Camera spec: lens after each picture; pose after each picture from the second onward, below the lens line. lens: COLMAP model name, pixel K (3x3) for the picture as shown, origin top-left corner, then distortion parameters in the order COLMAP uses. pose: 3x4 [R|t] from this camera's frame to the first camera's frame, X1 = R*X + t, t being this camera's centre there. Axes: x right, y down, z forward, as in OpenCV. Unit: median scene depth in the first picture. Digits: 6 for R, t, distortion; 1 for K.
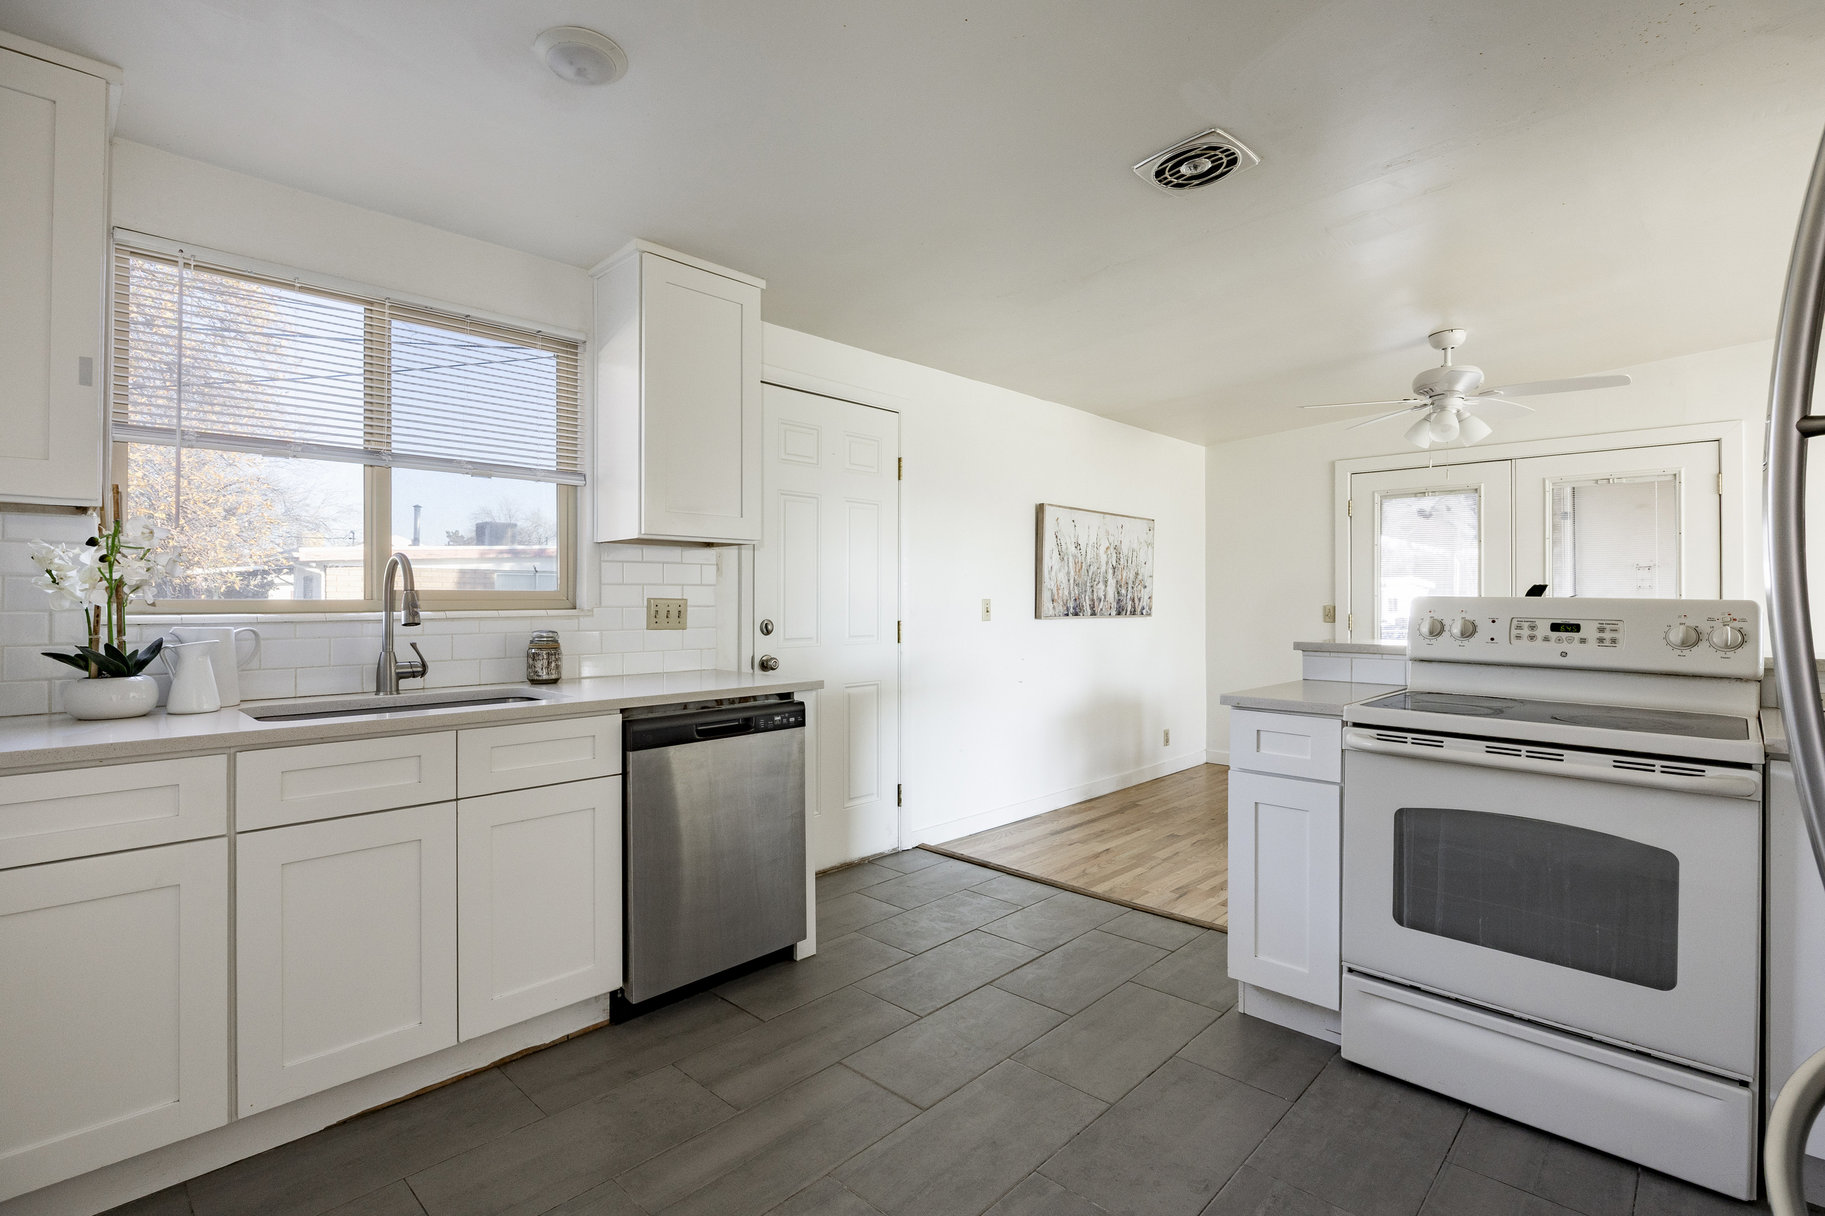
lens RADIAL K [[871.7, 0, 912.5], [0, 871.7, 608.0], [0, 0, 1]] dist [-0.000240, -0.000134]
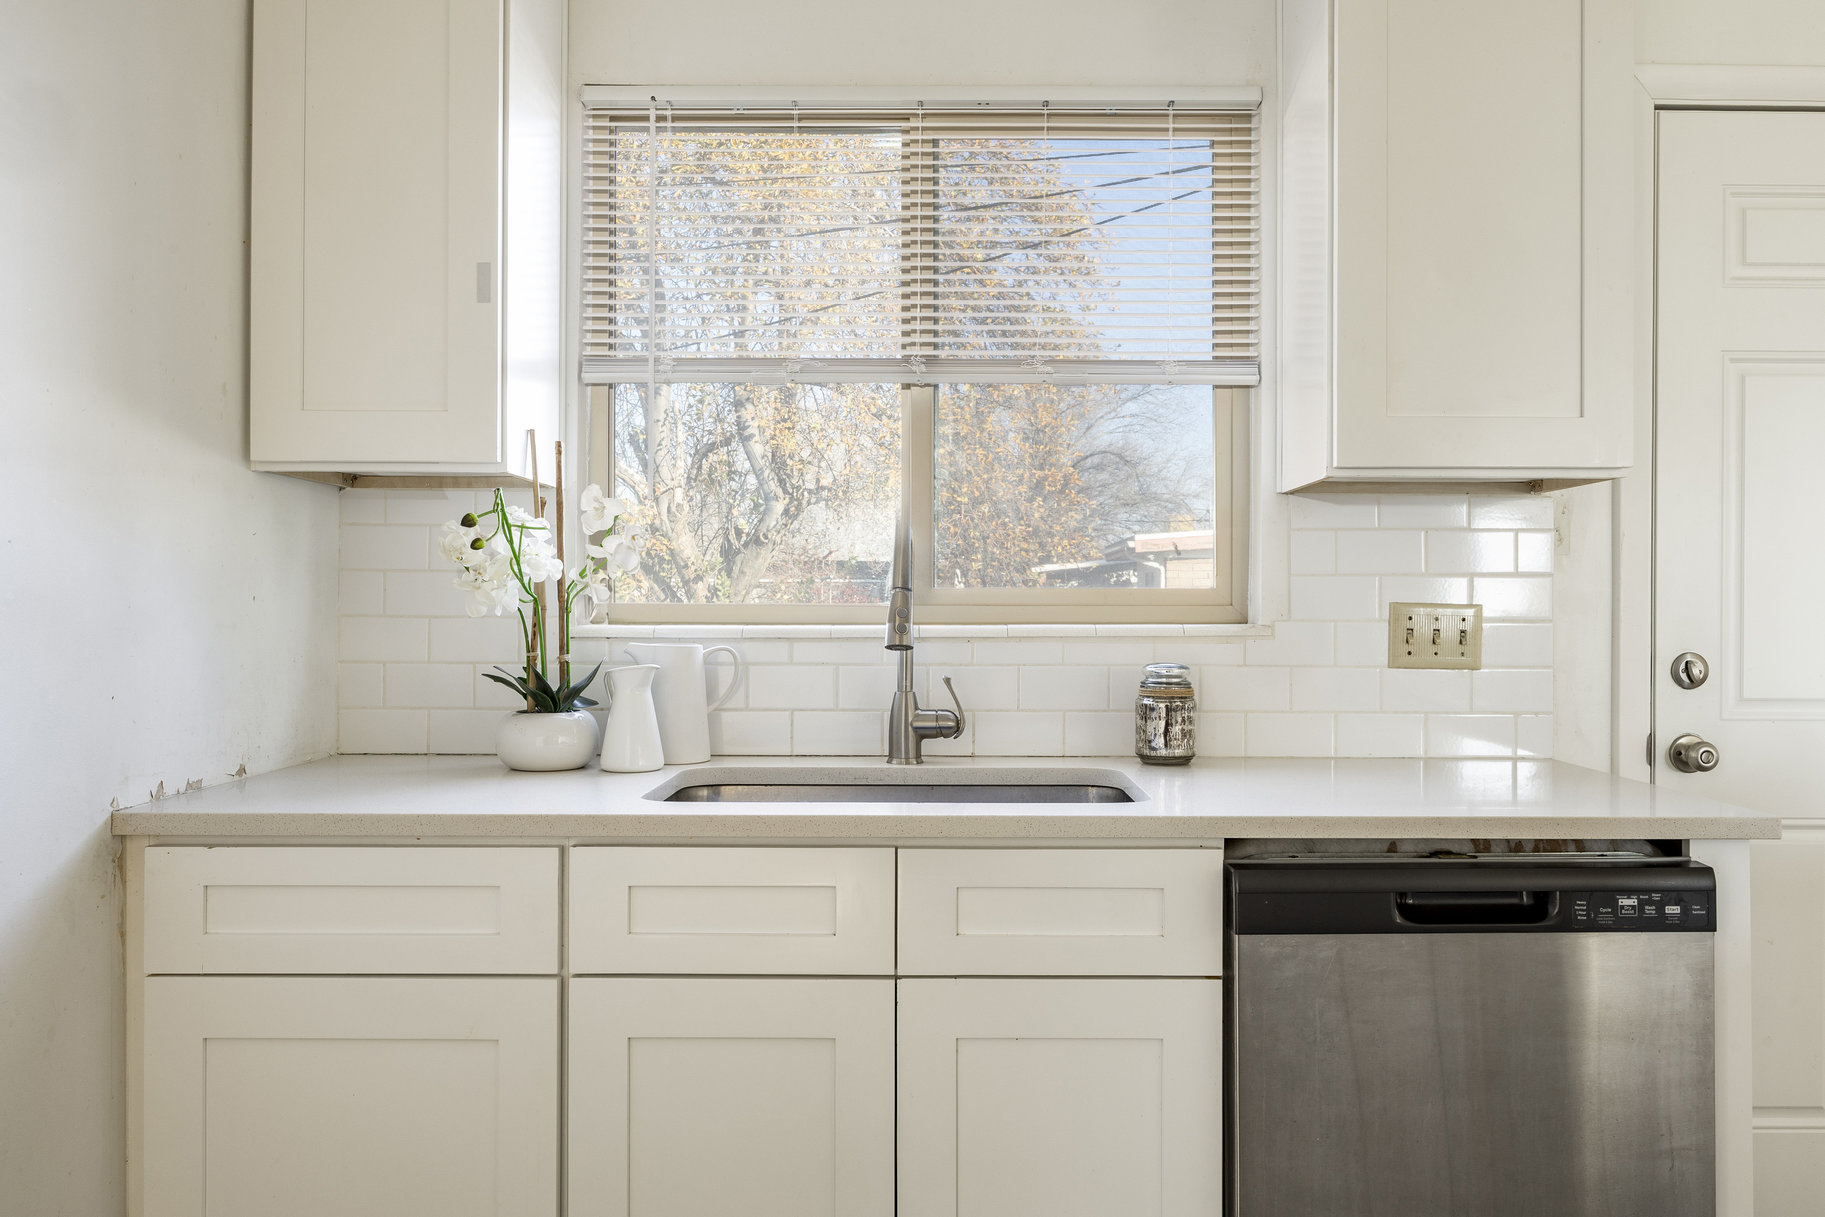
lens RADIAL K [[1358.0, 0, 912.5], [0, 1358.0, 608.5], [0, 0, 1]] dist [0.002308, -0.046346]
pose [[0.689889, 0.005497, -0.723895, 0.066428], [-0.010579, 0.999941, -0.002488, -0.003902], [0.723838, 0.009374, 0.689906, 0.323326]]
